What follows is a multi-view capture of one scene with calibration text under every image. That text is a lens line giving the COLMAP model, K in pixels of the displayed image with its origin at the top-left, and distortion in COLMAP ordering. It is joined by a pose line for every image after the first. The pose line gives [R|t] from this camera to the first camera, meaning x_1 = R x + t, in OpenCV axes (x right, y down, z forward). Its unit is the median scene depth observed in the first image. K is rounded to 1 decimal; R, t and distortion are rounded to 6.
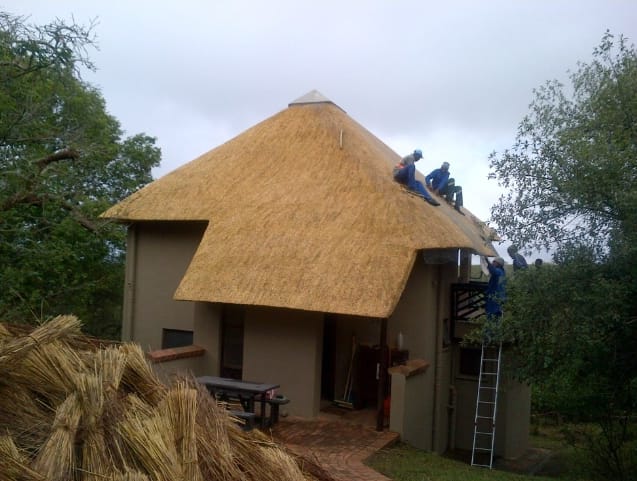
lens RADIAL K [[589.3, 0, 318.5], [0, 589.3, 240.5], [0, 0, 1]] dist [-0.009347, -0.011387]
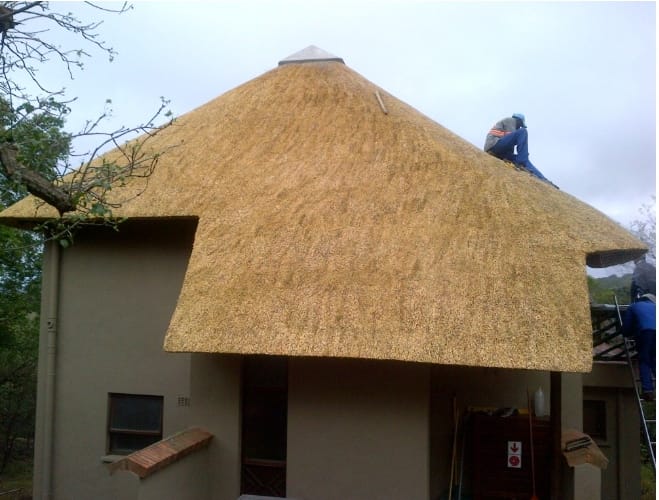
lens RADIAL K [[609.7, 0, 329.5], [0, 609.7, 250.0], [0, 0, 1]] dist [-0.009347, -0.011387]
pose [[0.981281, -0.011807, 0.192222, -0.180752], [0.016703, 0.999576, -0.023868, 0.019105], [-0.191858, 0.026632, 0.981061, 0.364249]]
